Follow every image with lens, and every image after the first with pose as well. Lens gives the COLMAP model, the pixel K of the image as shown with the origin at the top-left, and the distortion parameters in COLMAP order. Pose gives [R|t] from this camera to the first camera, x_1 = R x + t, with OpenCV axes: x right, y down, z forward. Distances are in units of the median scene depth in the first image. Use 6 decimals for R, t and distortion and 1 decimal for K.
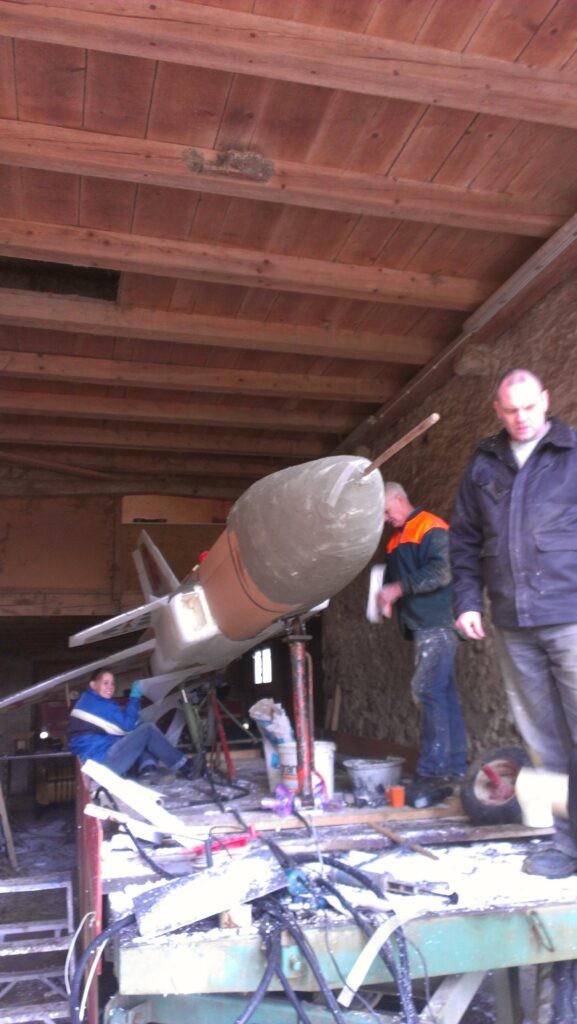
lens RADIAL K [[817.0, 0, 285.3], [0, 817.0, 513.5], [0, 0, 1]] dist [0.130715, -0.226530]
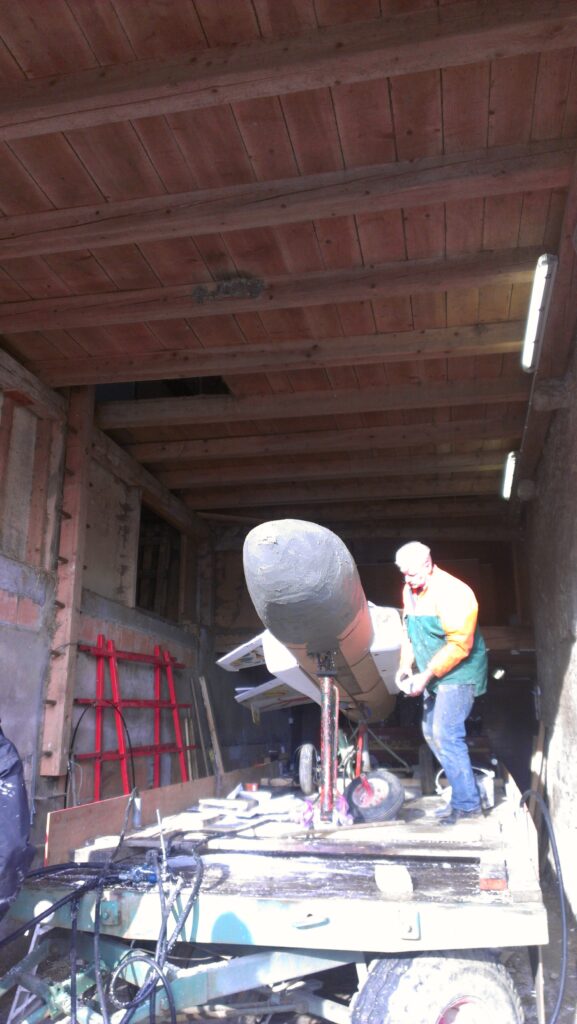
lens RADIAL K [[817.0, 0, 285.3], [0, 817.0, 513.5], [0, 0, 1]] dist [0.130715, -0.226530]
pose [[0.893223, -0.087630, -0.440991, 0.376339], [0.071348, 0.996021, -0.053406, -0.010466], [0.443917, 0.016240, 0.895921, -0.045807]]
